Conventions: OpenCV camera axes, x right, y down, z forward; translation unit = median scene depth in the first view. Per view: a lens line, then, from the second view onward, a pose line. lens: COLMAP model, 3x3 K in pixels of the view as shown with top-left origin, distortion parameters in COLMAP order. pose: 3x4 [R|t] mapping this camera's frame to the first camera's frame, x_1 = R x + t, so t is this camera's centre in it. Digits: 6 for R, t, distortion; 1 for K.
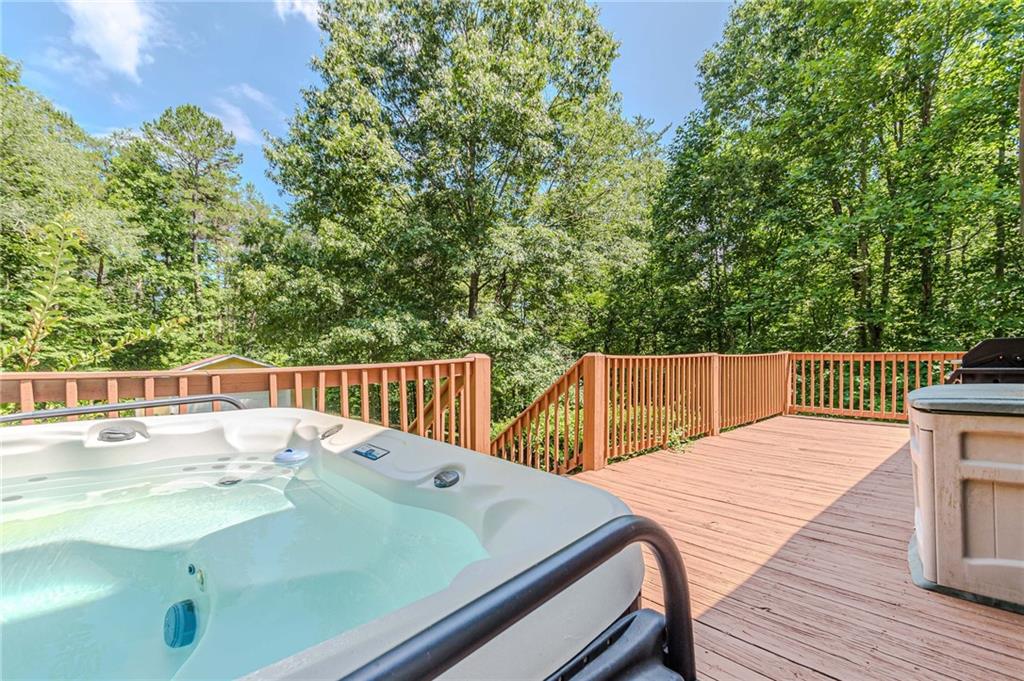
lens RADIAL K [[451.2, 0, 495.4], [0, 451.2, 353.3], [0, 0, 1]] dist [-0.001373, -0.000438]
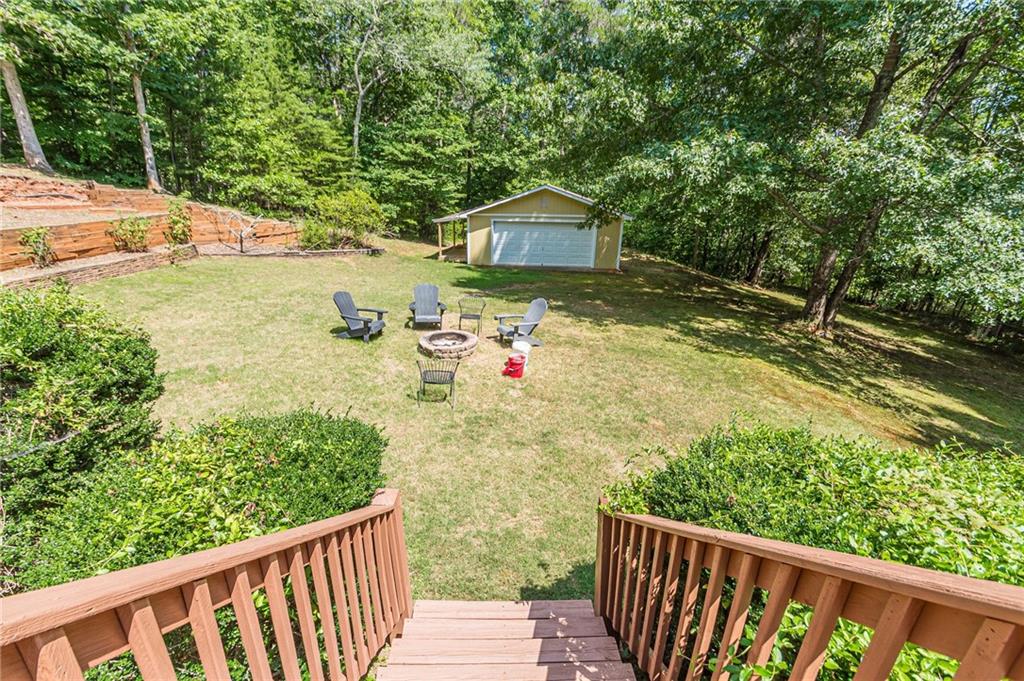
lens RADIAL K [[448.5, 0, 512.2], [0, 448.5, 336.7], [0, 0, 1]] dist [-0.002180, -0.000576]
pose [[0.752043, 0.235163, -0.615735, 0.033262], [-0.014142, 0.939728, 0.341630, -0.024438], [0.658962, -0.248213, 0.710042, 0.235536]]
